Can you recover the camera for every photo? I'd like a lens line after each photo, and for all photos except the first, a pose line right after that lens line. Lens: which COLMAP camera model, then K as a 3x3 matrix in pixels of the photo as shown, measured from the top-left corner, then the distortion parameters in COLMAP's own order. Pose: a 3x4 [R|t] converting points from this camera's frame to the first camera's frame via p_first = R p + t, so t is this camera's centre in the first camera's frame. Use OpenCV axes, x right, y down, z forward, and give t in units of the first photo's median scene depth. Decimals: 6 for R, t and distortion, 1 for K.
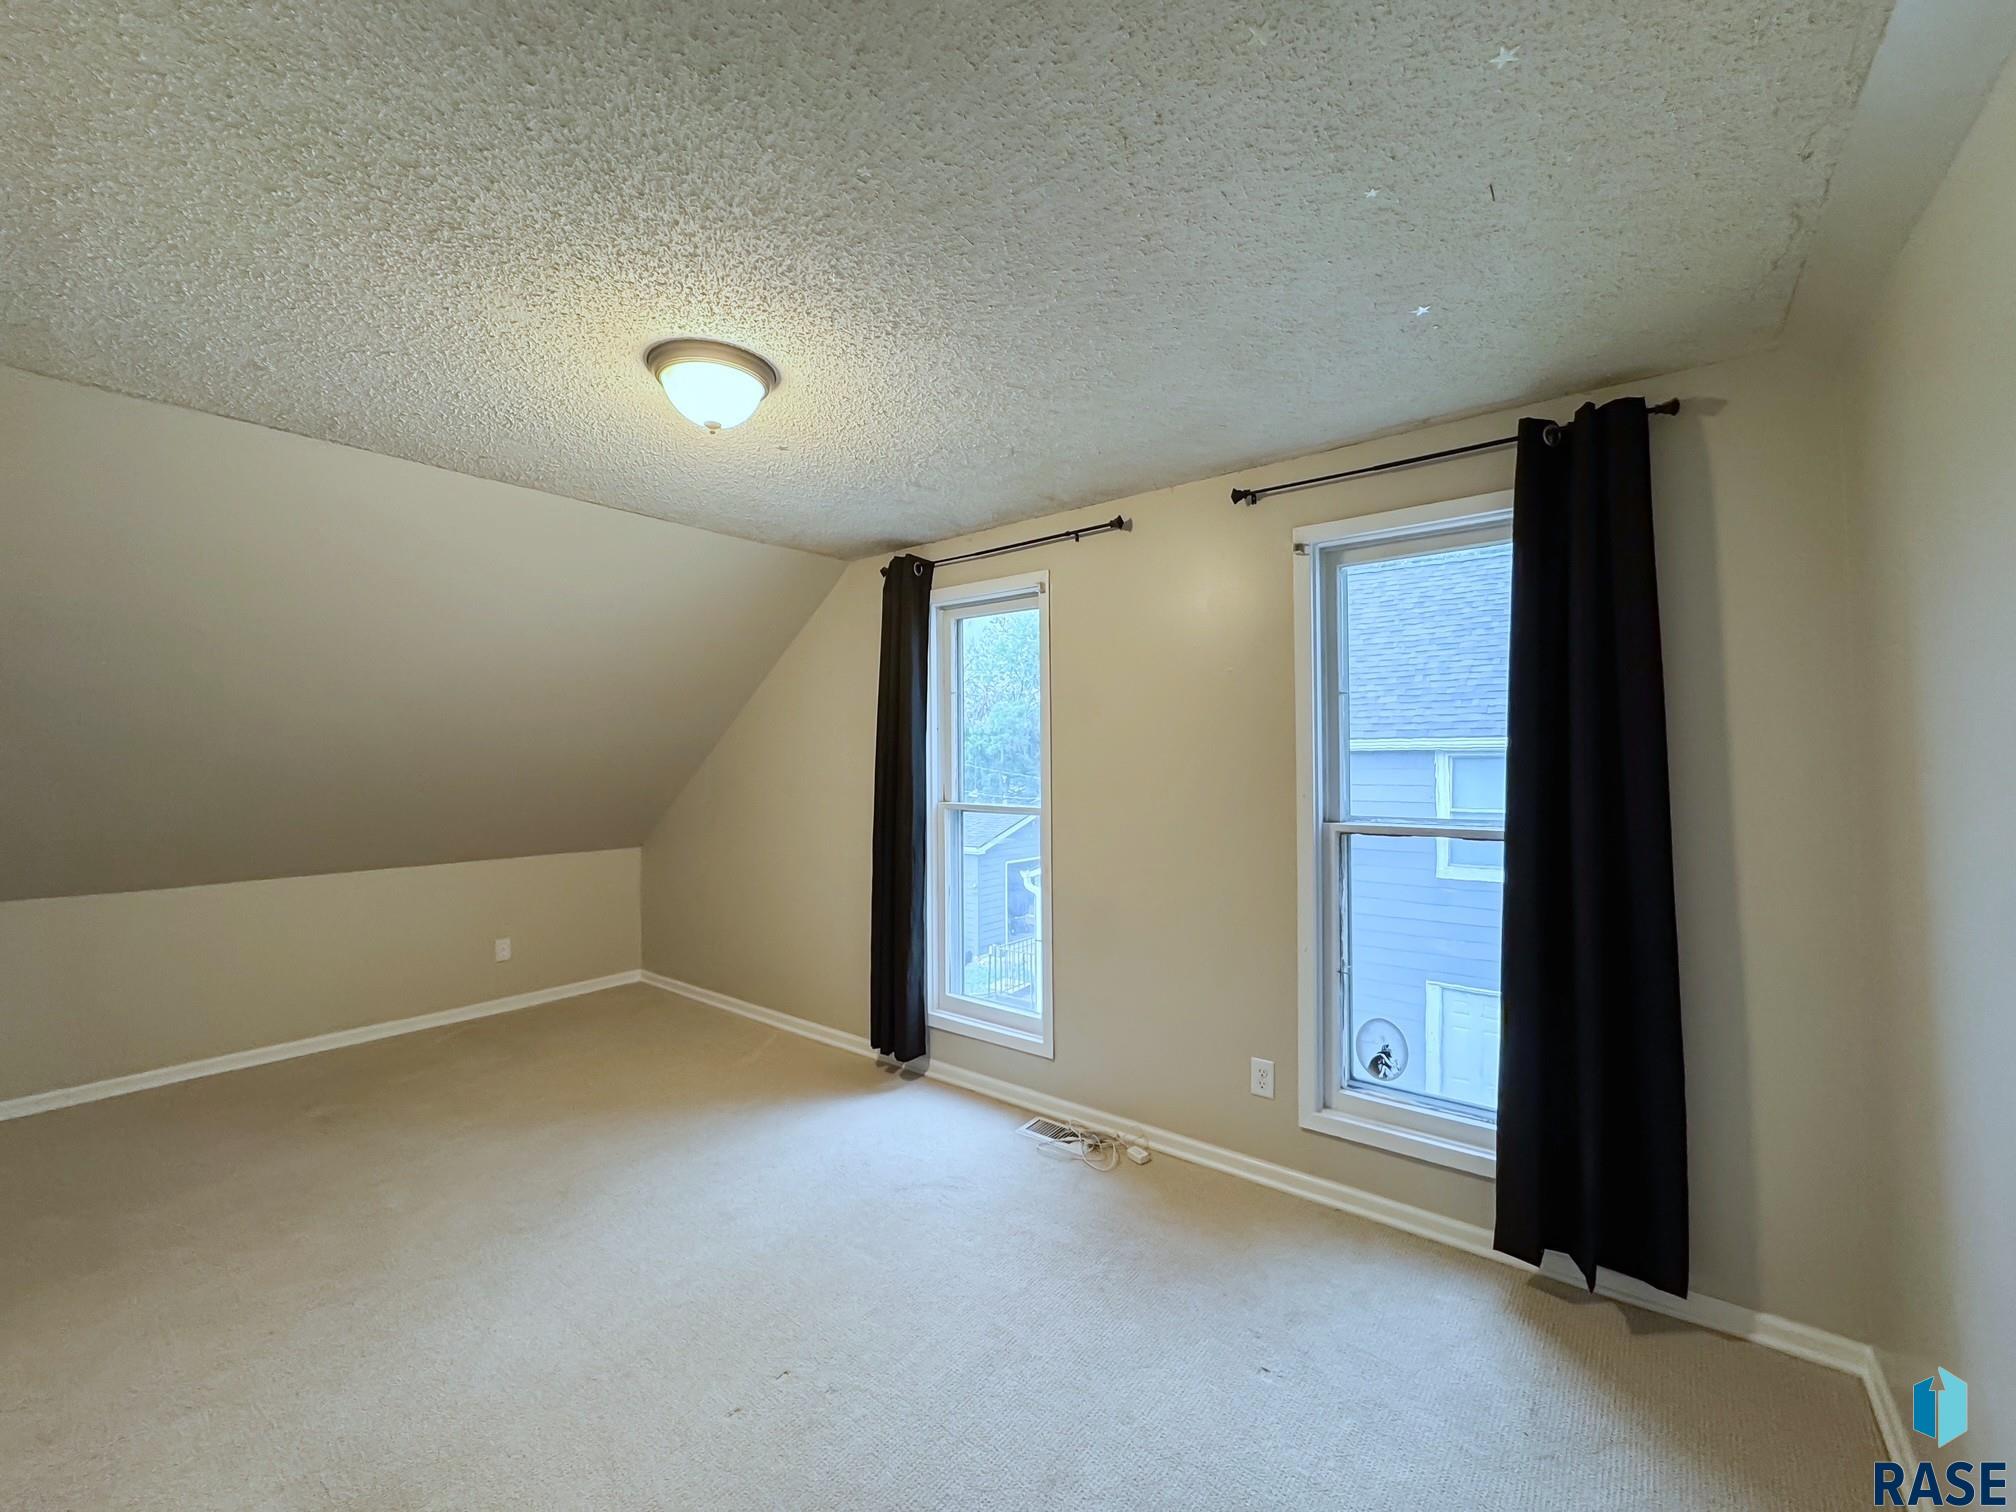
lens RADIAL K [[809.5, 0, 1005.5], [0, 809.5, 765.2], [0, 0, 1]] dist [0.000259, -0.000105]
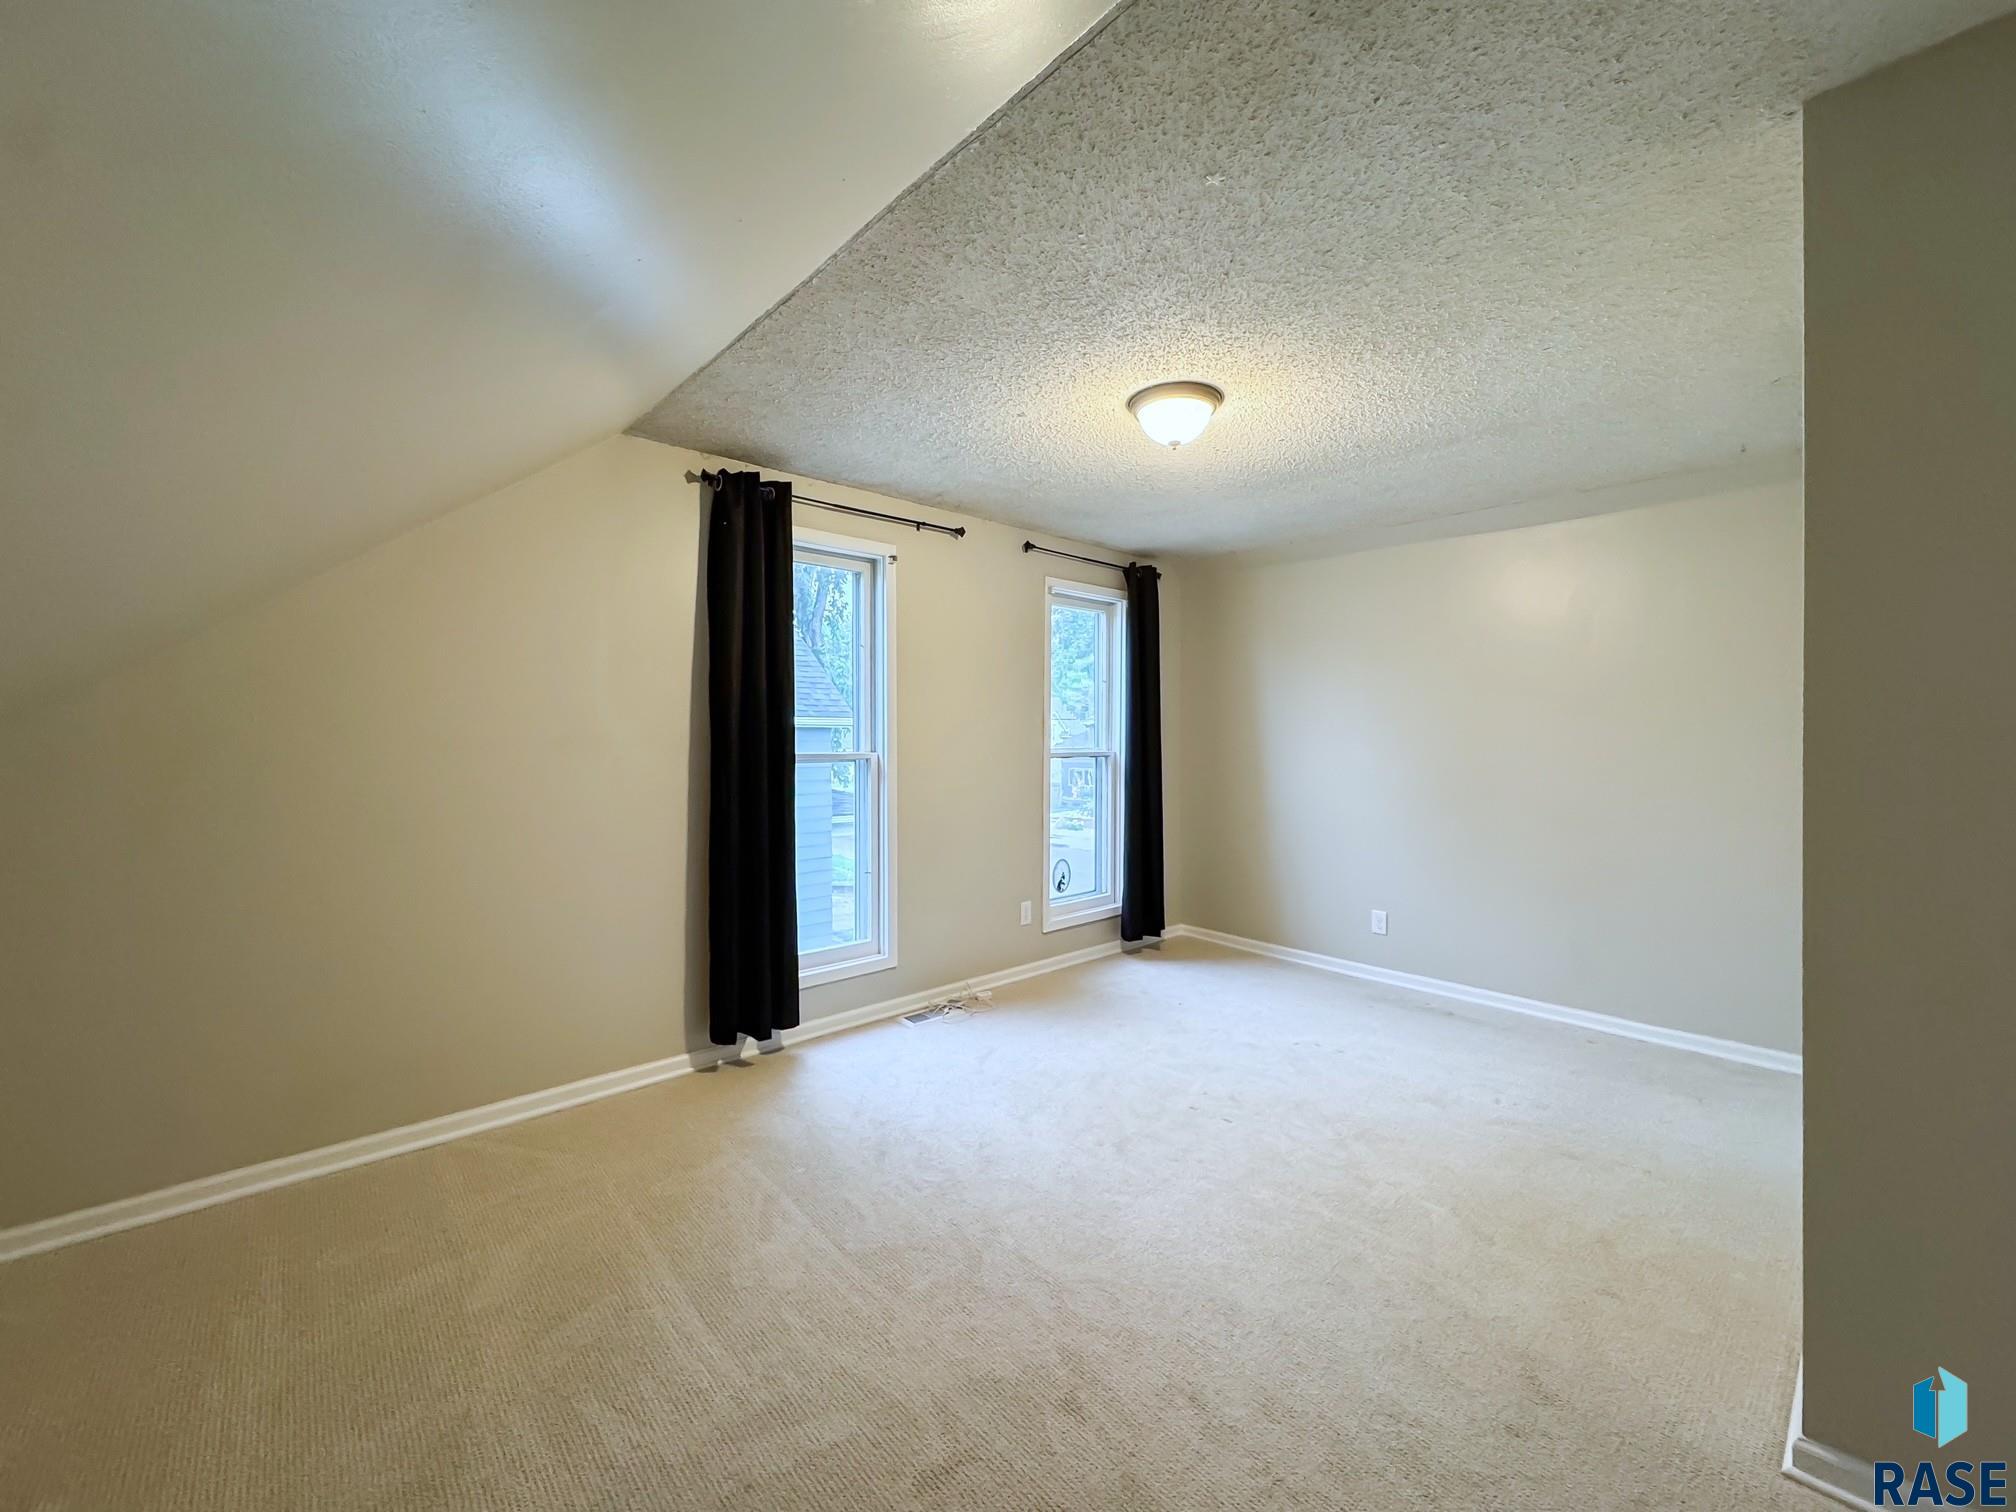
lens RADIAL K [[809.5, 0, 1005.5], [0, 809.5, 765.2], [0, 0, 1]] dist [0.000259, -0.000105]
pose [[0.170638, -0.029491, 0.984892, -1.158083], [0.005106, 0.999565, 0.029046, 0.042292], [-0.985321, 0.000073, 0.170714, 0.704476]]
